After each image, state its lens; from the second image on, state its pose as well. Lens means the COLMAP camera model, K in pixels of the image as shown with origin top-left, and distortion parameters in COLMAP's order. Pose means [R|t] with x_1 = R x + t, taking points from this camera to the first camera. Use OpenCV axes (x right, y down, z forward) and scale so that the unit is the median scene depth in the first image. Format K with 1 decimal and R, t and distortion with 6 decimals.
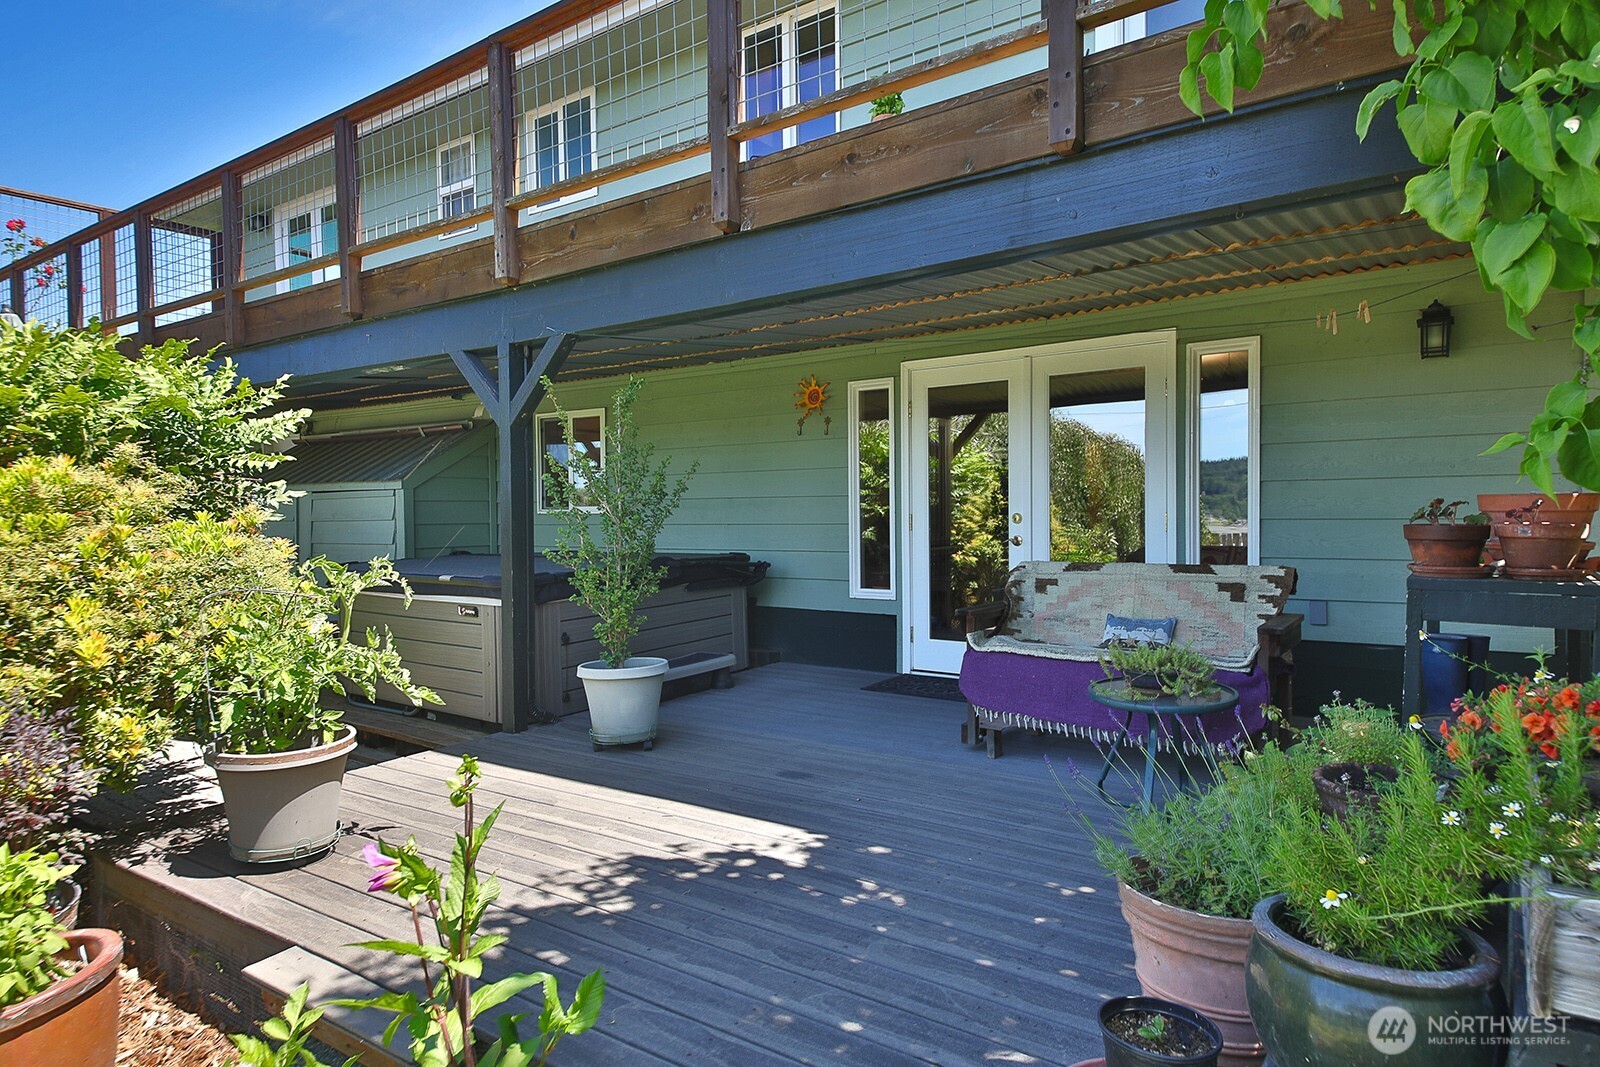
lens RADIAL K [[921.6, 0, 798.5], [0, 921.6, 526.2], [0, 0, 1]] dist [0.004272, 0.000385]
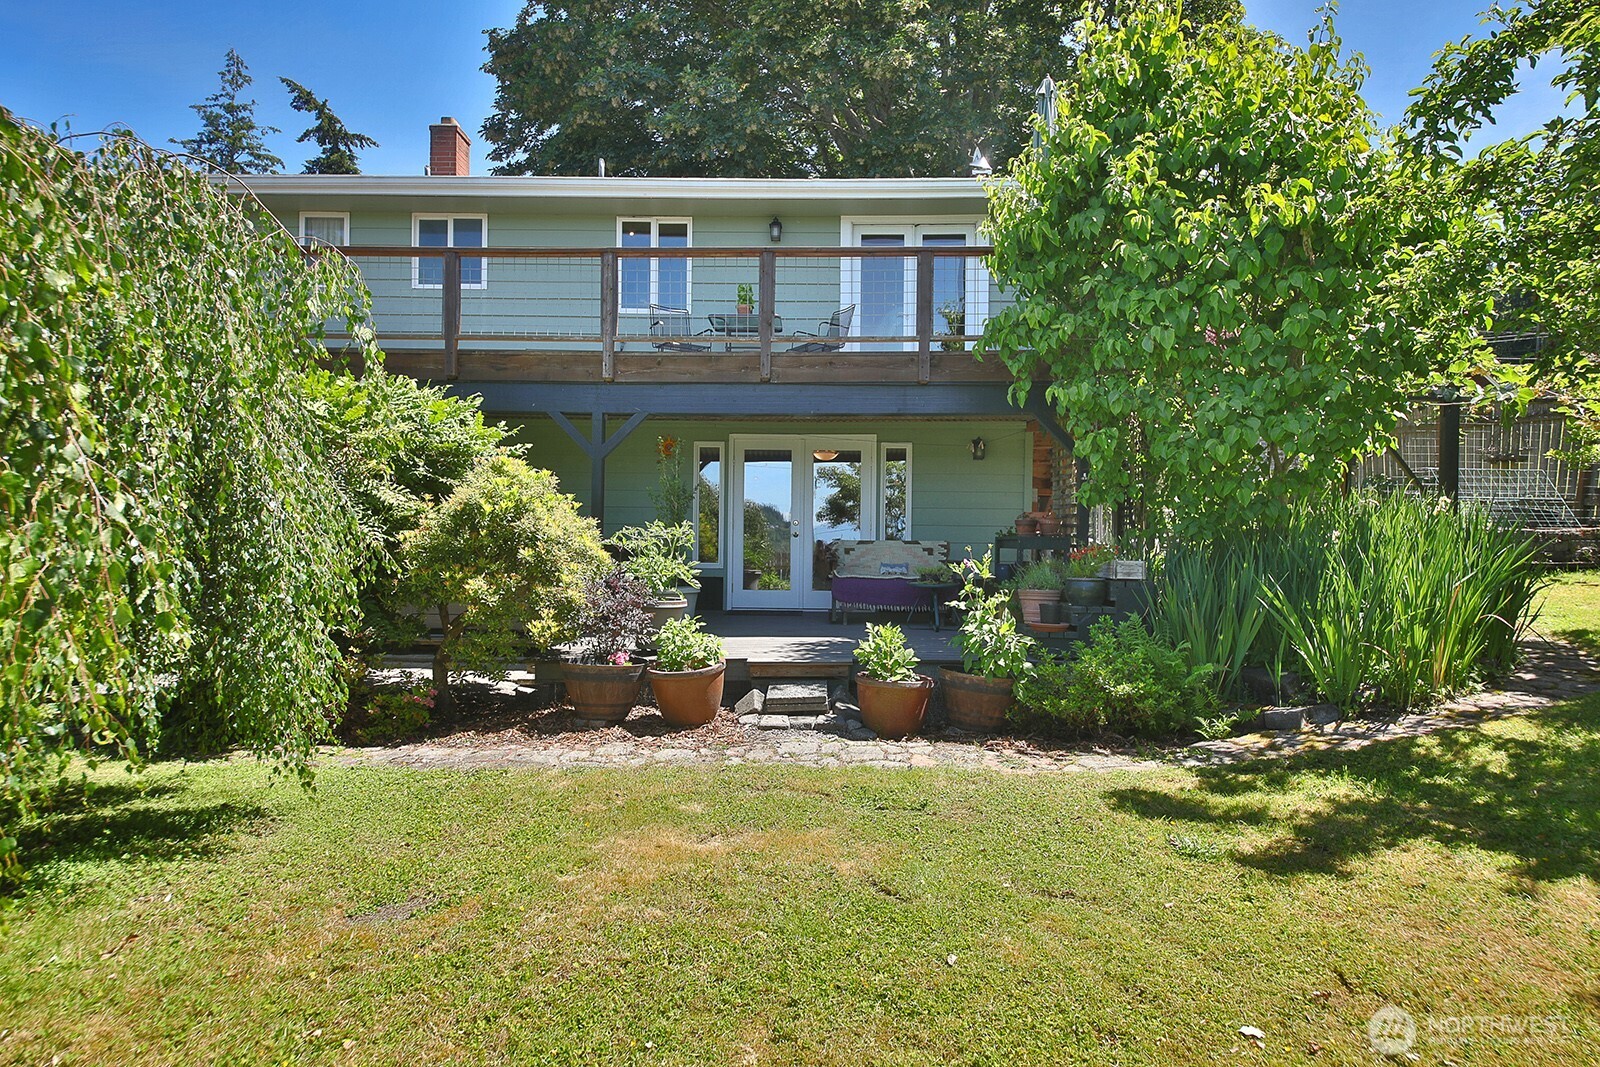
lens RADIAL K [[871.2, 0, 799.6], [0, 871.2, 539.3], [0, 0, 1]] dist [-0.000124, -0.000017]
pose [[0.815649, 0.014709, 0.578359, -0.999551], [-0.004919, 0.999817, -0.018490, 0.073767], [-0.578526, 0.012236, 0.815572, -0.594424]]
